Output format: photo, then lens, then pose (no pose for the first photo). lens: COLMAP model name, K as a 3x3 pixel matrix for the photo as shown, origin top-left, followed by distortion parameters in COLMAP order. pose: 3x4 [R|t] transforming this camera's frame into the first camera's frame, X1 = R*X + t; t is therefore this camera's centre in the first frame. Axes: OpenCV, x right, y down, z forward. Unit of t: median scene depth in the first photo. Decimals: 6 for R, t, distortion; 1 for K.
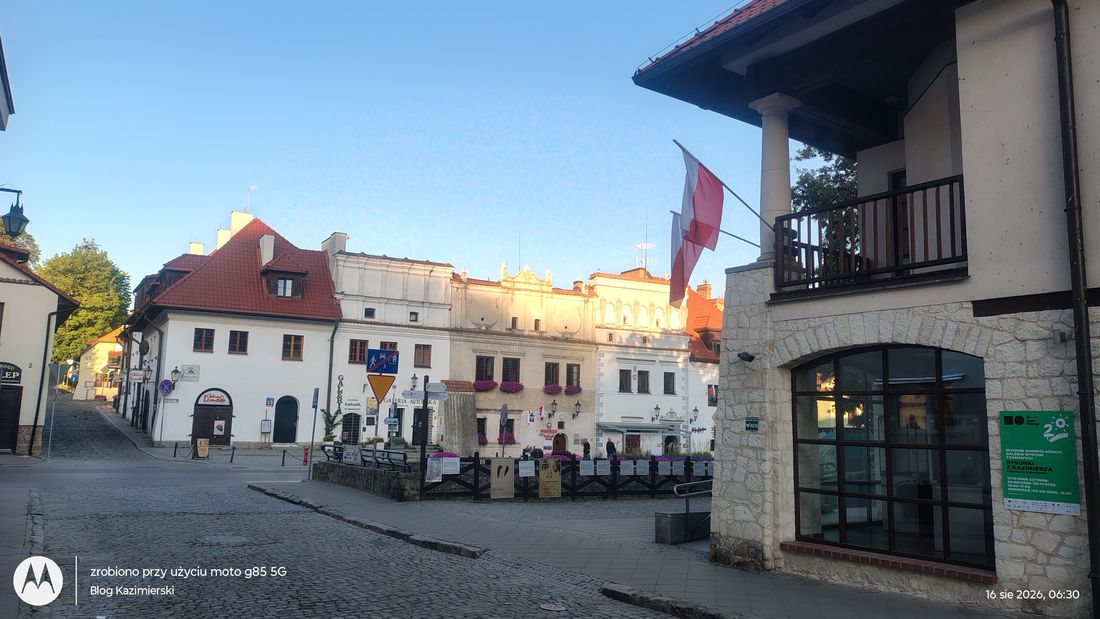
lens RADIAL K [[827.0, 0, 550.0], [0, 827.0, 309.5], [0, 0, 1]] dist [0.105599, -0.188977]
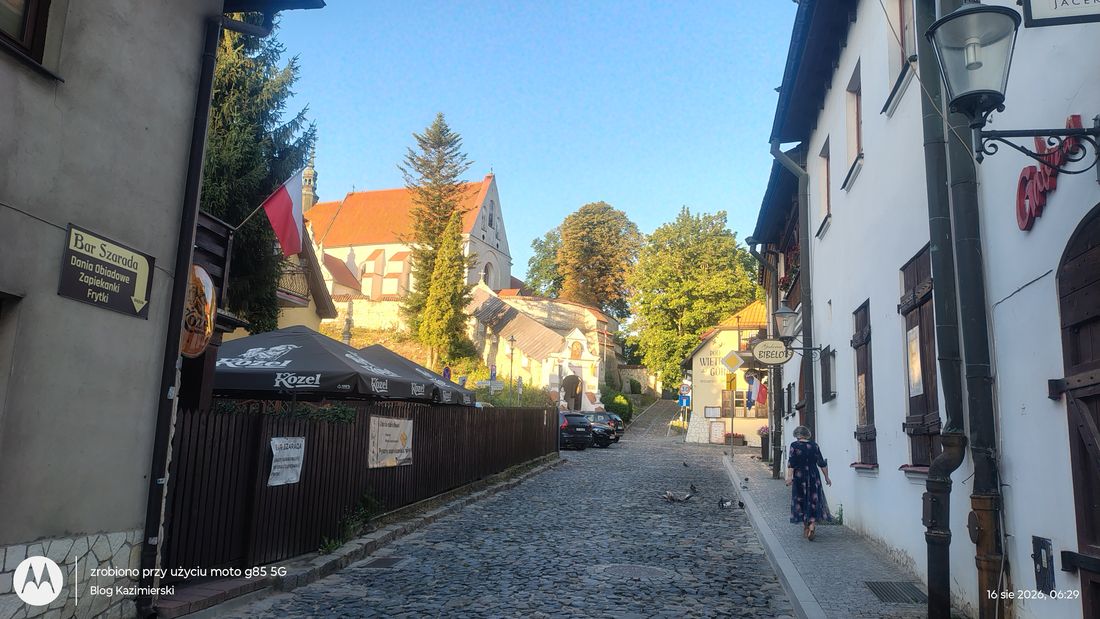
lens RADIAL K [[827.0, 0, 550.0], [0, 827.0, 309.5], [0, 0, 1]] dist [0.105599, -0.188977]
pose [[0.753482, -0.112539, -0.647765, -0.276561], [0.075149, 0.993526, -0.085196, 0.060014], [0.653160, 0.015514, 0.757061, 0.528221]]
